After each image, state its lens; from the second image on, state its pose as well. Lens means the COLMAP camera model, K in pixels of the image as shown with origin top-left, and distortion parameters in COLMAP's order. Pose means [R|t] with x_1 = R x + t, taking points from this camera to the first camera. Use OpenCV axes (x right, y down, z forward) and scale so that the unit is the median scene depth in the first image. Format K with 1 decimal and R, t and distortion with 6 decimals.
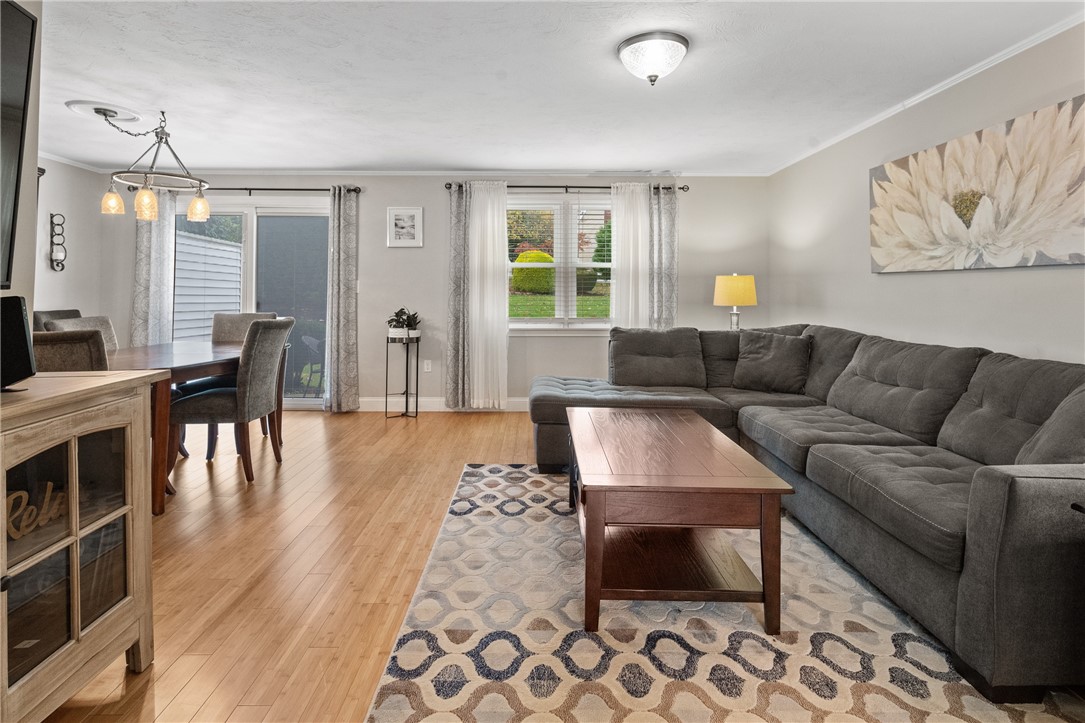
lens RADIAL K [[530.0, 0, 531.4], [0, 530.0, 288.8], [0, 0, 1]] dist [0.002851, -0.004908]
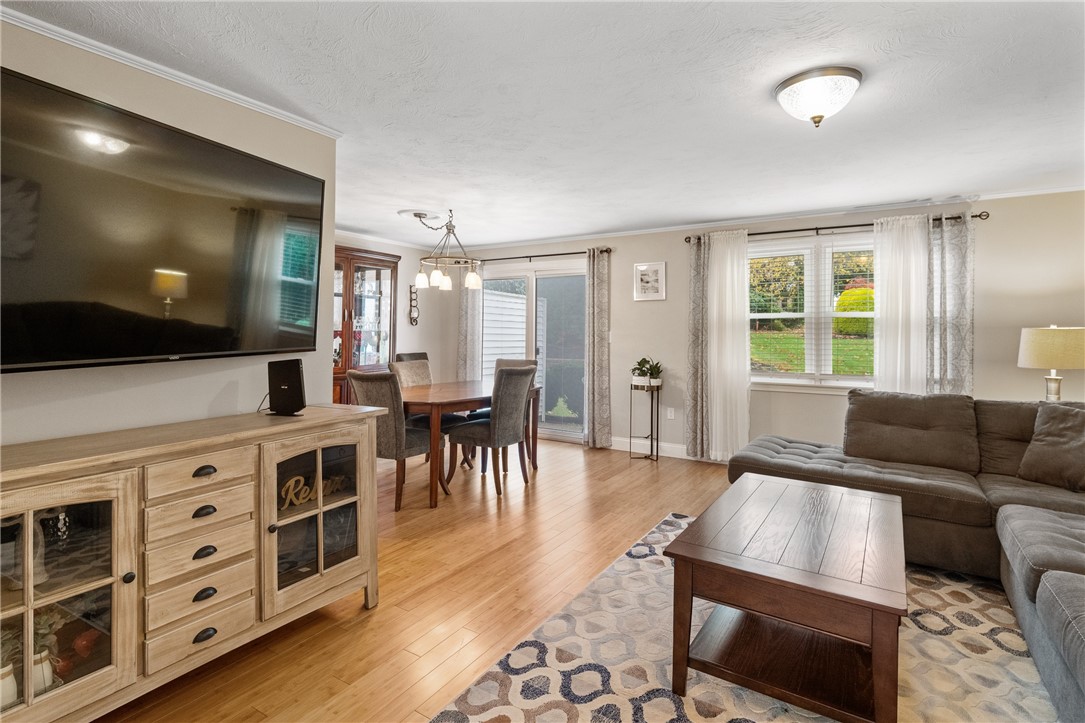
lens RADIAL K [[530.0, 0, 573.5], [0, 530.0, 331.8], [0, 0, 1]] dist [0.002851, -0.004908]
pose [[0.851174, 0.004342, -0.524866, 0.230330], [0.000863, 0.999953, 0.009672, -0.031372], [0.524883, -0.008685, 0.851130, 0.014113]]
